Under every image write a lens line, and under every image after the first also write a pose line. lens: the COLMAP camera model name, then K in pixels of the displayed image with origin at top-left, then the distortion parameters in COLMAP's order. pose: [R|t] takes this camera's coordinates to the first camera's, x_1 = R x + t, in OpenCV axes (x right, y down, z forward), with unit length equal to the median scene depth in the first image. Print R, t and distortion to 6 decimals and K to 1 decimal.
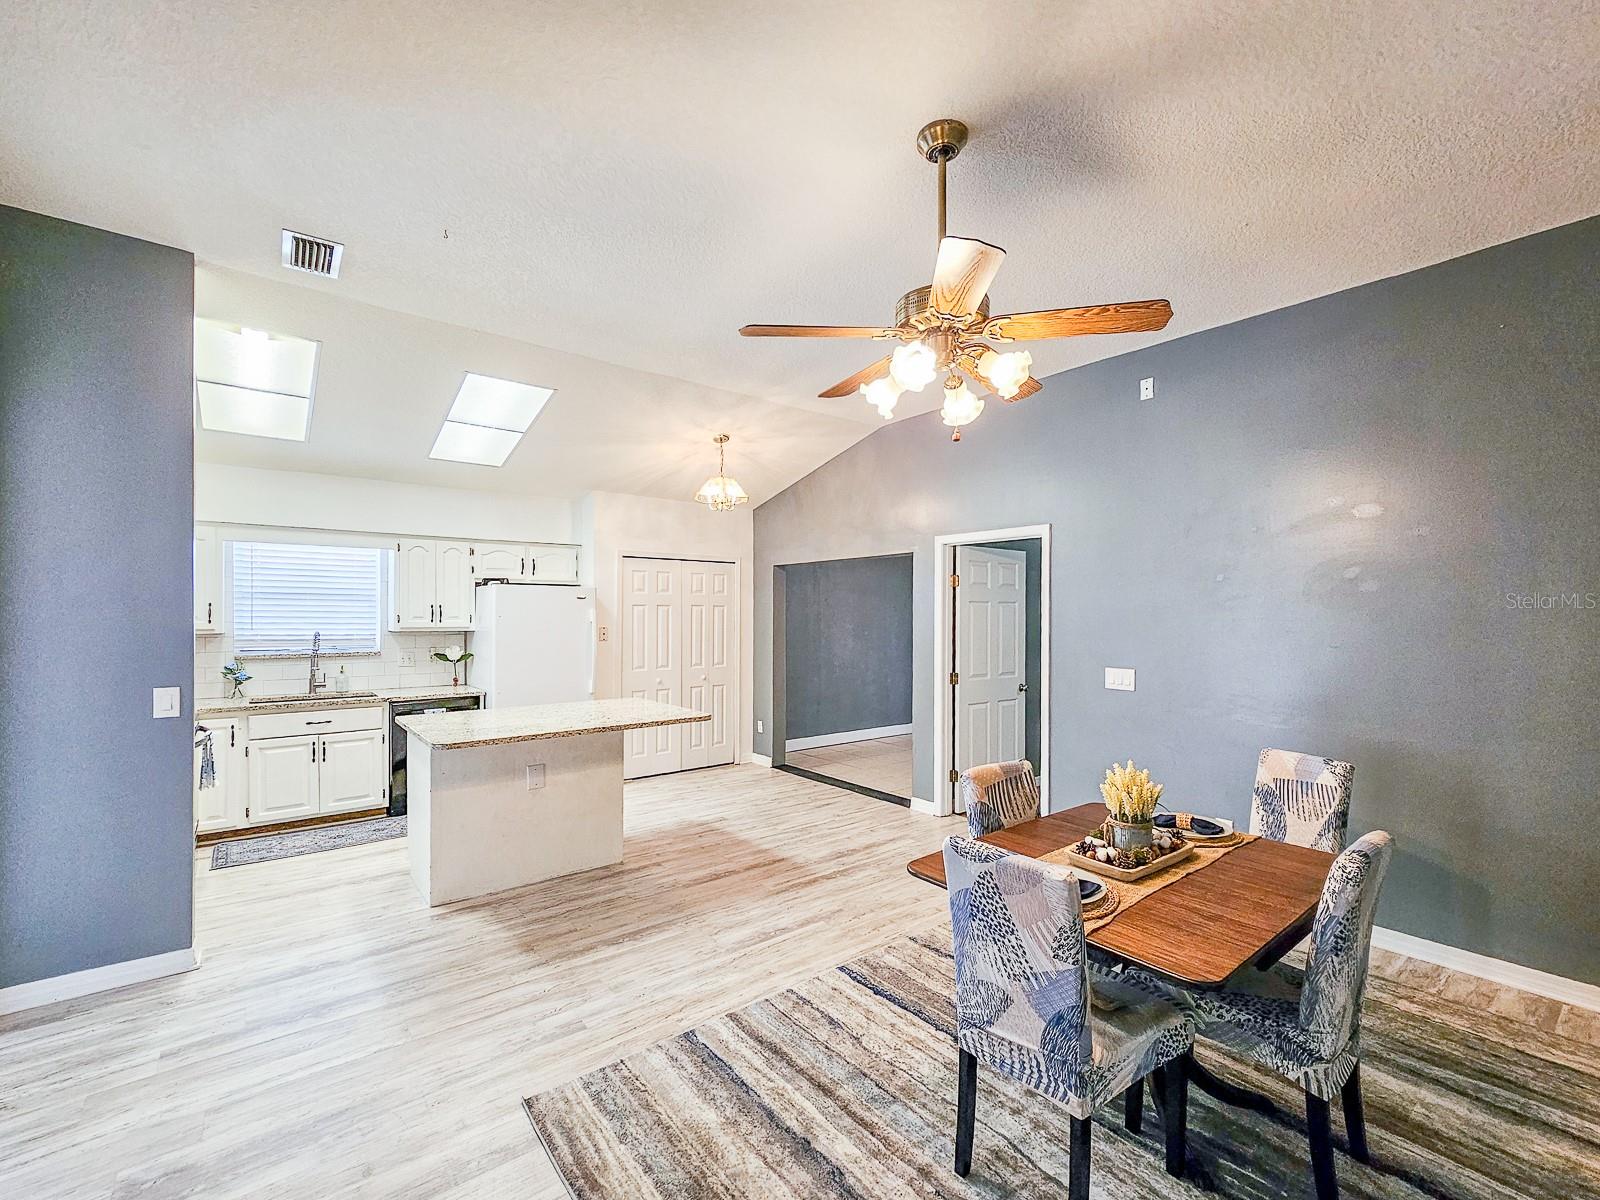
lens RADIAL K [[673.8, 0, 804.5], [0, 673.8, 611.4], [0, 0, 1]] dist [-0.000668, 0.001735]
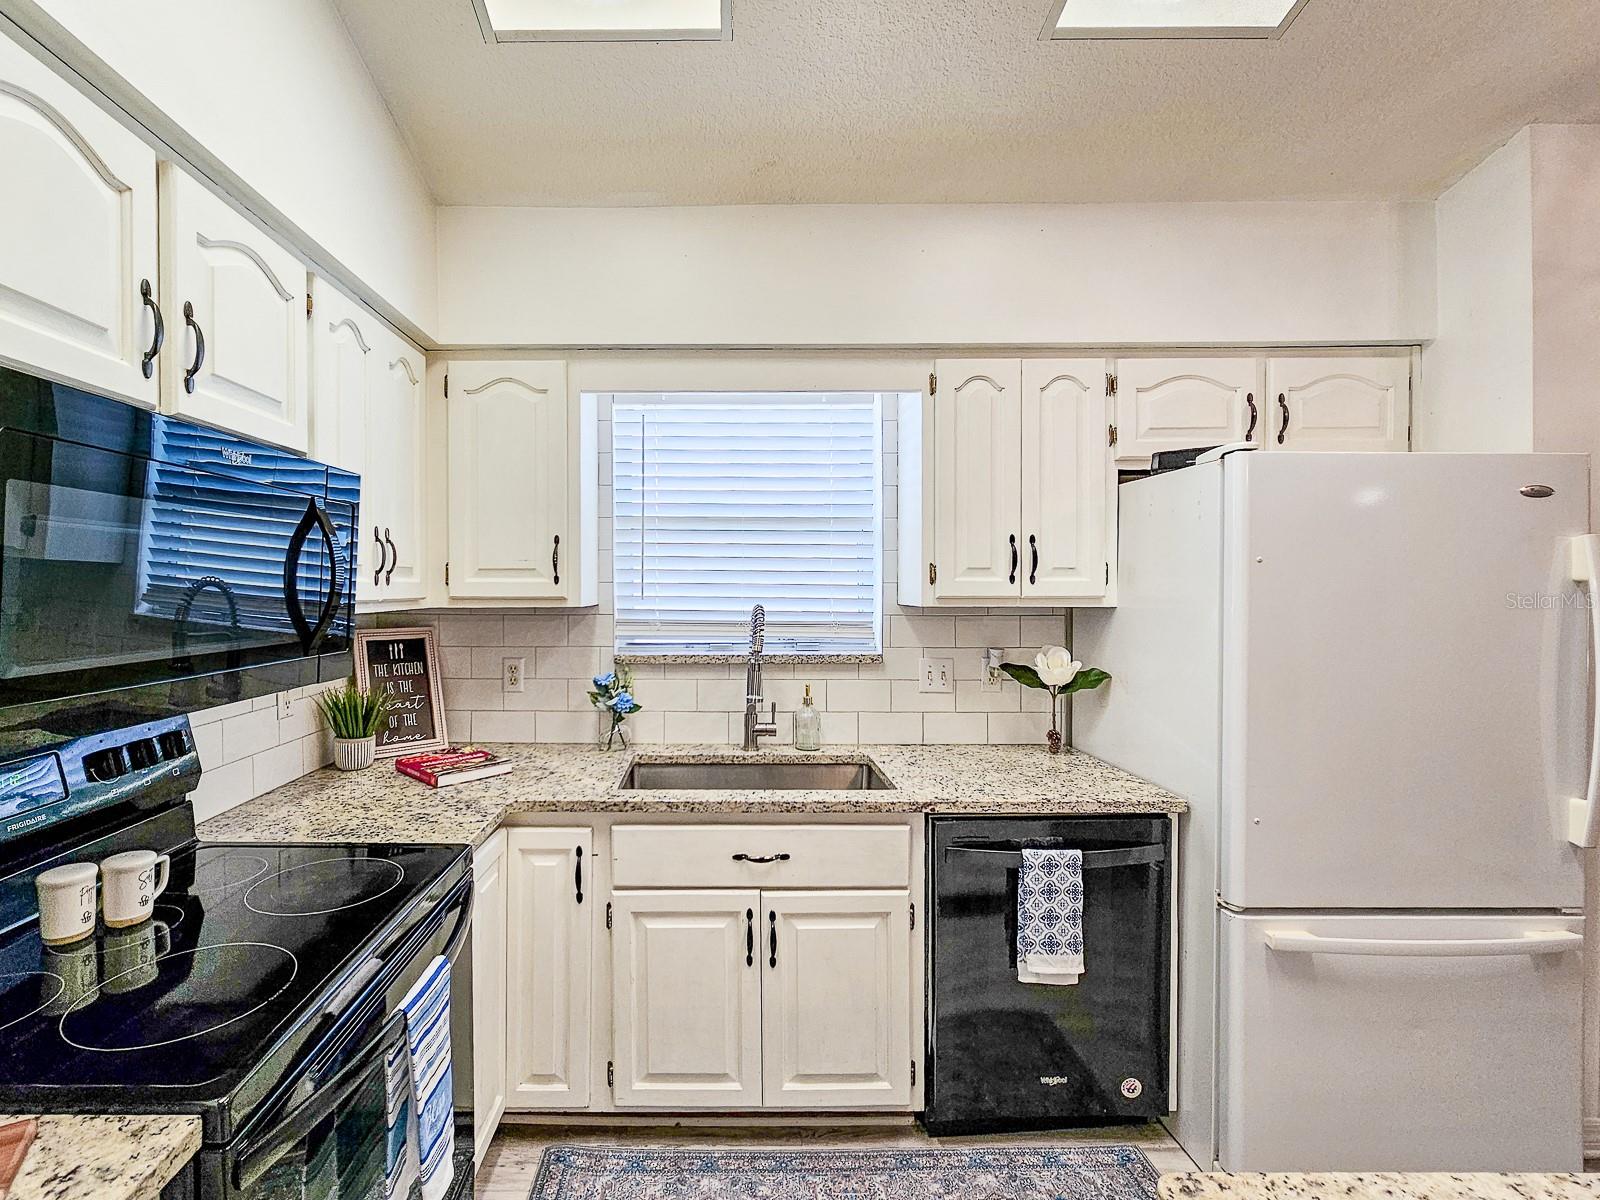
lens RADIAL K [[722.5, 0, 734.0], [0, 722.5, 596.4], [0, 0, 1]] dist [-0.001076, -0.000890]
pose [[0.779198, 0.004432, -0.626762, -0.474397], [0.005609, 0.999886, 0.014044, 0.018710], [0.626753, -0.014458, 0.779084, 0.670188]]
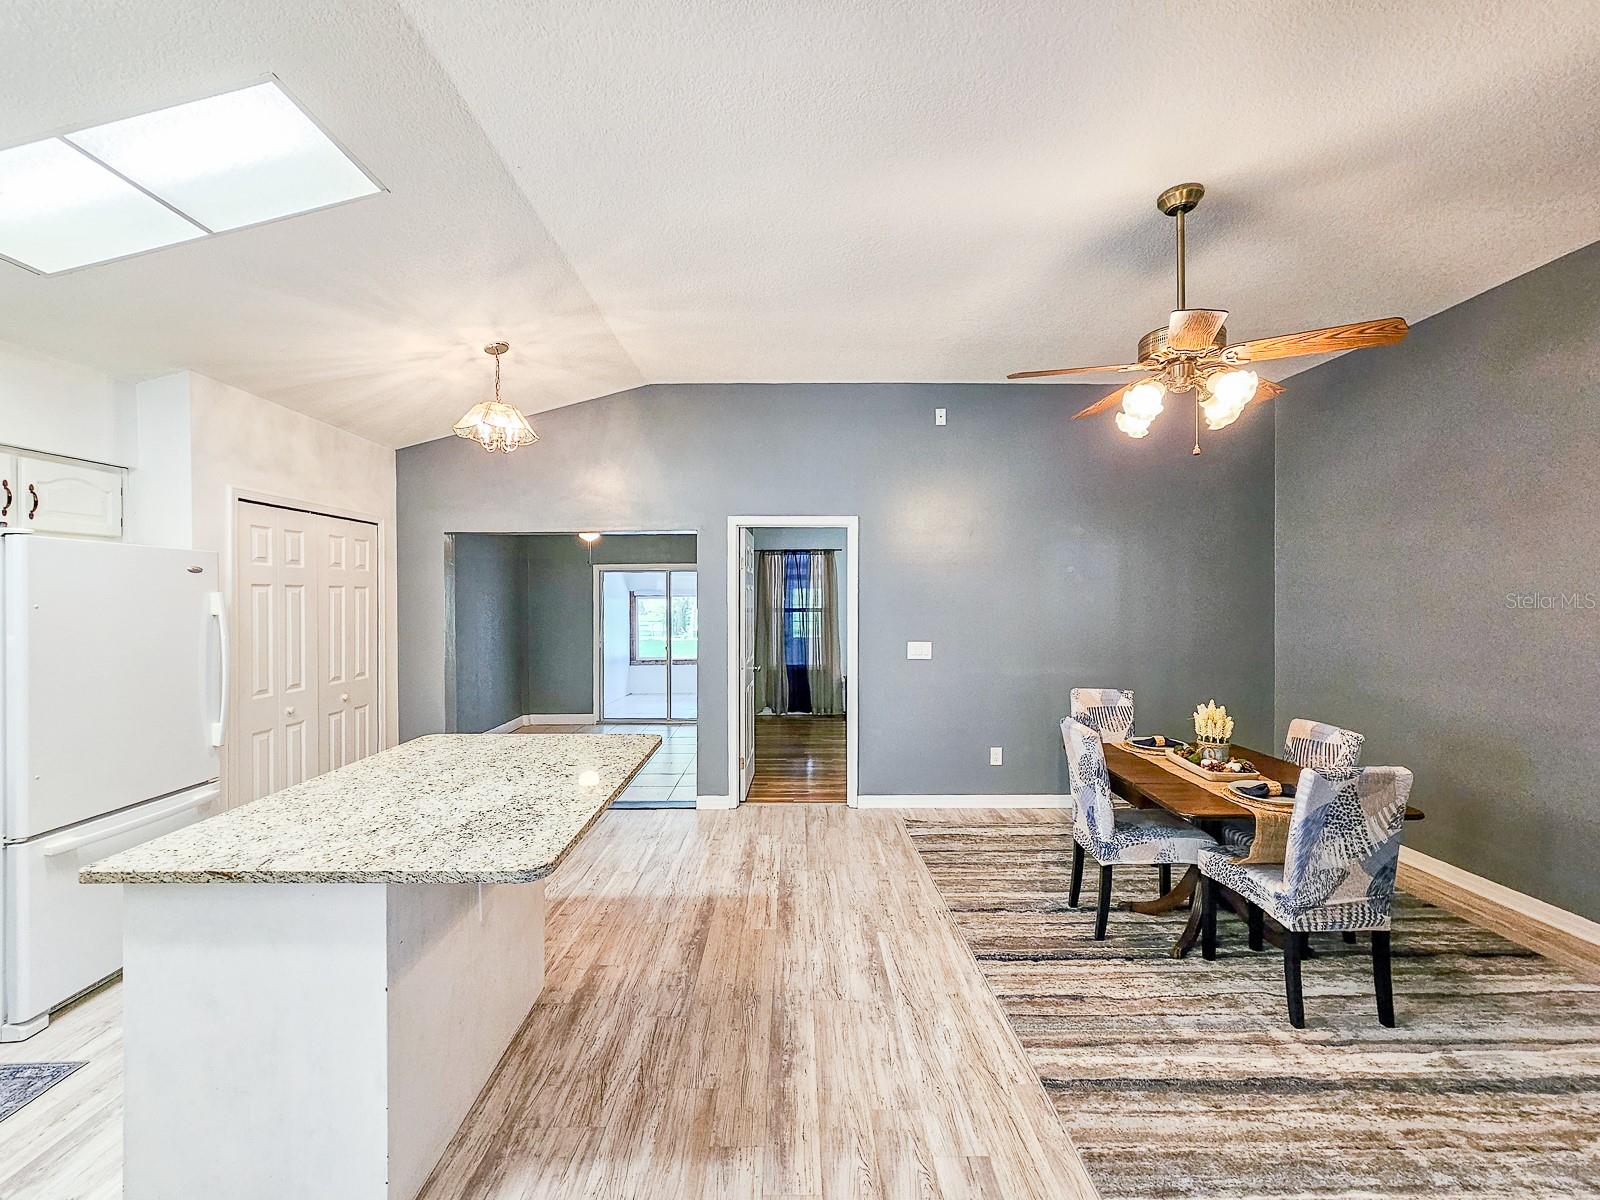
lens RADIAL K [[673.8, 0, 783.1], [0, 673.8, 599.6], [0, 0, 1]] dist [-0.000668, 0.001735]
pose [[0.629831, -0.006005, 0.776709, -0.533480], [0.001043, 0.999976, 0.006886, -0.000421], [-0.776732, -0.003527, 0.629822, 0.364007]]
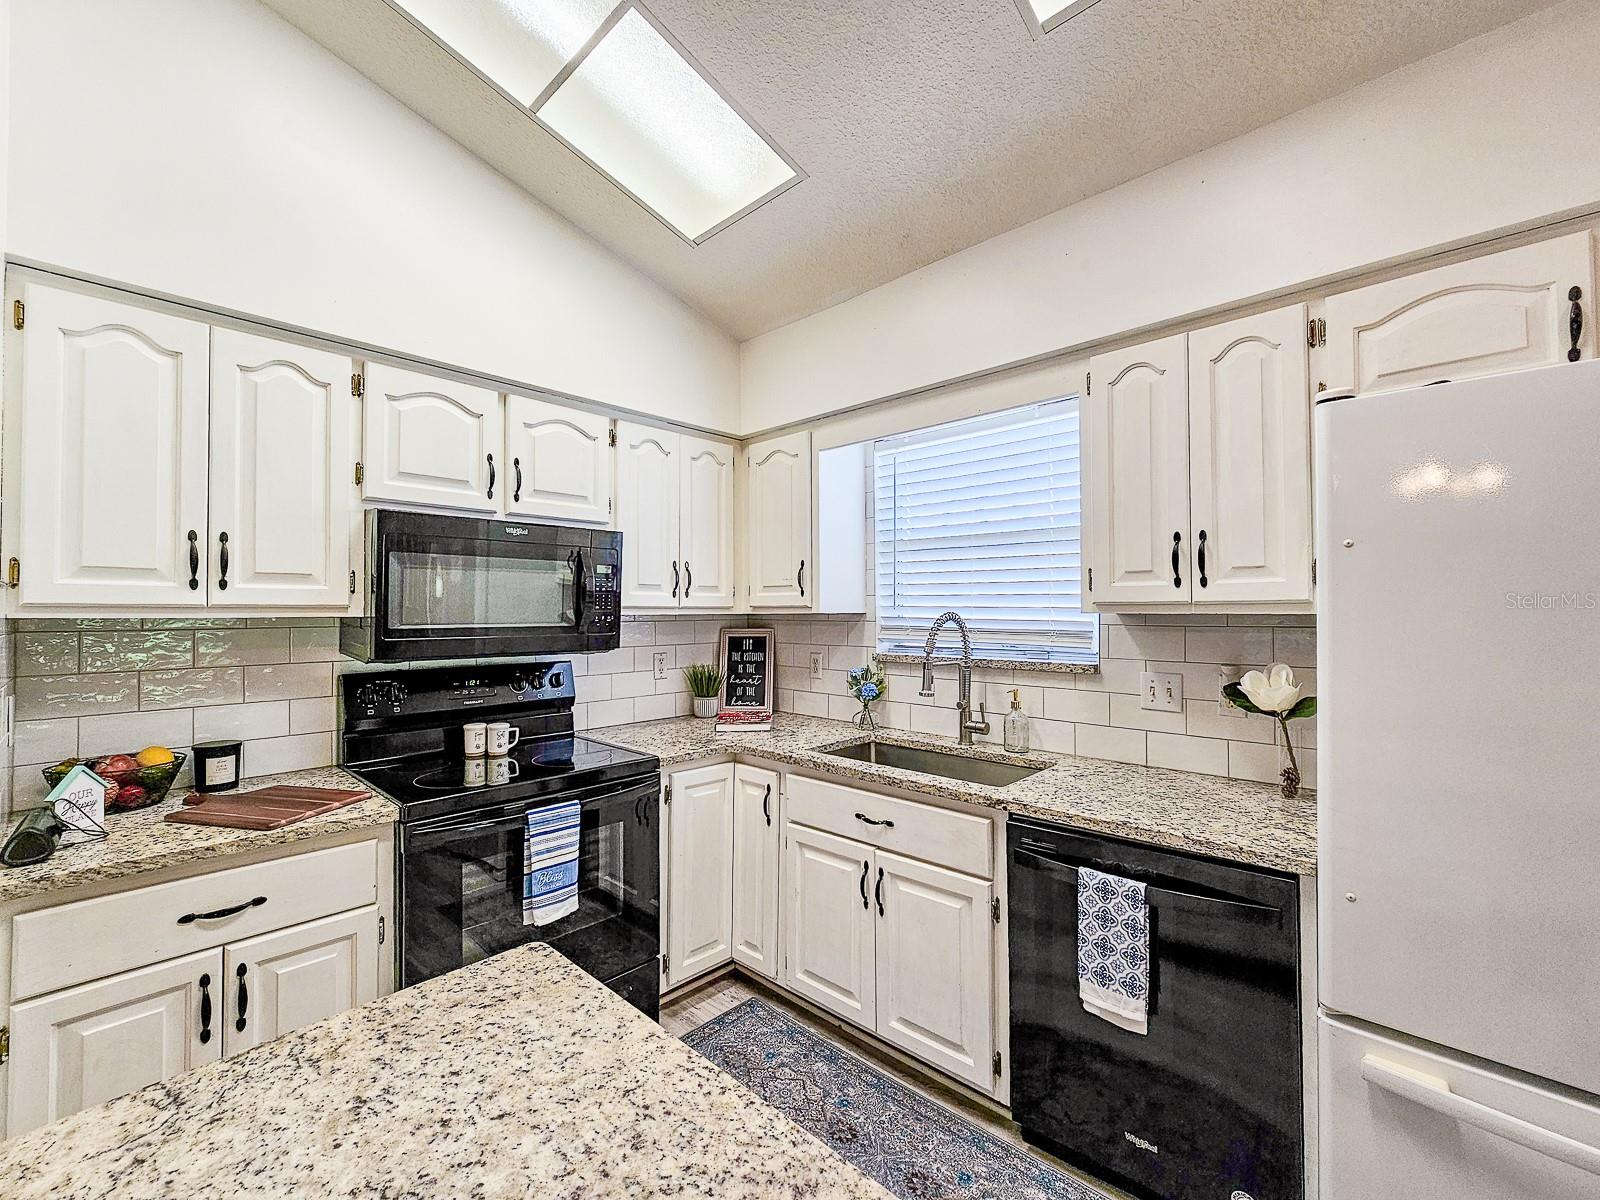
lens RADIAL K [[673.8, 0, 806.6], [0, 673.8, 605.3], [0, 0, 1]] dist [-0.000668, 0.001735]
pose [[0.143567, -0.012021, -0.989568, -0.287362], [0.006288, 0.999917, -0.011234, 0.030436], [0.989621, -0.004610, 0.143631, 0.868624]]
